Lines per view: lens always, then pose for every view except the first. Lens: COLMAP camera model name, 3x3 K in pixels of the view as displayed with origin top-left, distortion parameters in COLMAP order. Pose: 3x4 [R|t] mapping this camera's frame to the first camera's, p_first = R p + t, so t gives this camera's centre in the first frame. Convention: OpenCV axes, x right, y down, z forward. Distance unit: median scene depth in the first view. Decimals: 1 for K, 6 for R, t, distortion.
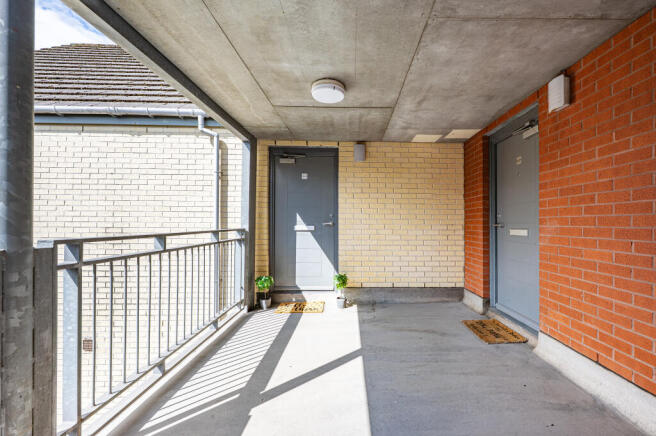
lens RADIAL K [[265.0, 0, 327.7], [0, 265.0, 220.3], [0, 0, 1]] dist [-0.001913, -0.000012]
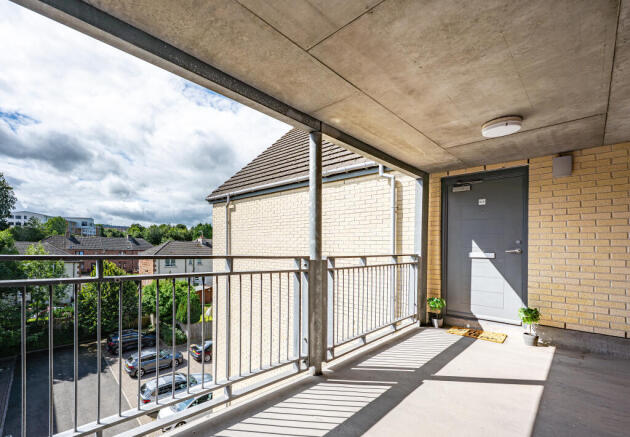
lens RADIAL K [[277.3, 0, 290.3], [0, 277.3, 246.4], [0, 0, 1]] dist [-0.003265, -0.000848]
pose [[0.748502, 0.002648, -0.663127, 0.071568], [-0.003150, 0.999995, 0.000438, -0.001544], [0.663125, 0.001761, 0.748507, -0.267699]]
